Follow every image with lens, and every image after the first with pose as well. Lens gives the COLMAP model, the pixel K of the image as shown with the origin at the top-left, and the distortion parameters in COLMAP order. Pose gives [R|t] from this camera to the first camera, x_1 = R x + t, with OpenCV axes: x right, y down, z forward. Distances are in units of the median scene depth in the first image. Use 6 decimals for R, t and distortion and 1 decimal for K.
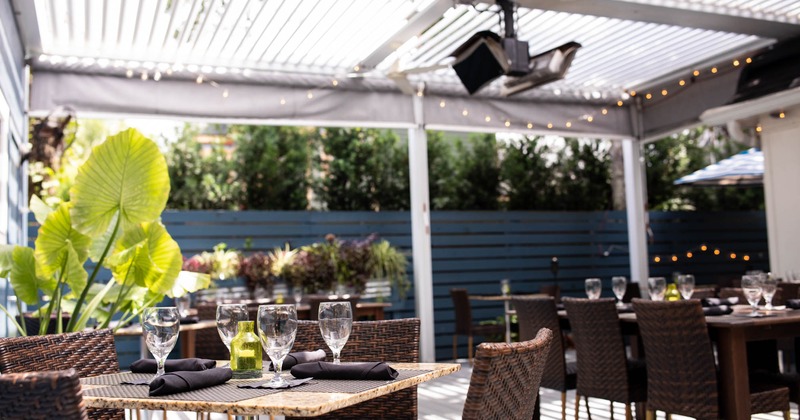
lens RADIAL K [[831.6, 0, 400.0], [0, 831.6, 210.0], [0, 0, 1]] dist [0.131254, -0.461189]
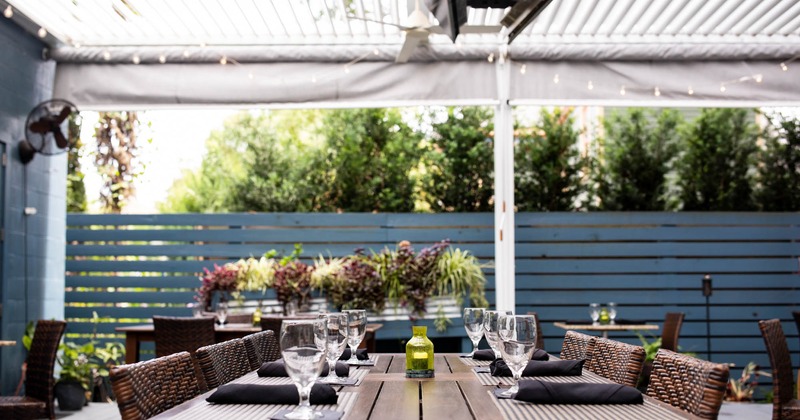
lens RADIAL K [[833.3, 0, 401.1], [0, 833.3, 232.6], [0, 0, 1]] dist [0.052270, -0.011233]
pose [[0.917423, 0.002014, -0.397907, 0.255047], [0.003355, 0.999913, 0.012796, 0.011275], [0.397898, -0.013074, 0.917336, 0.249638]]
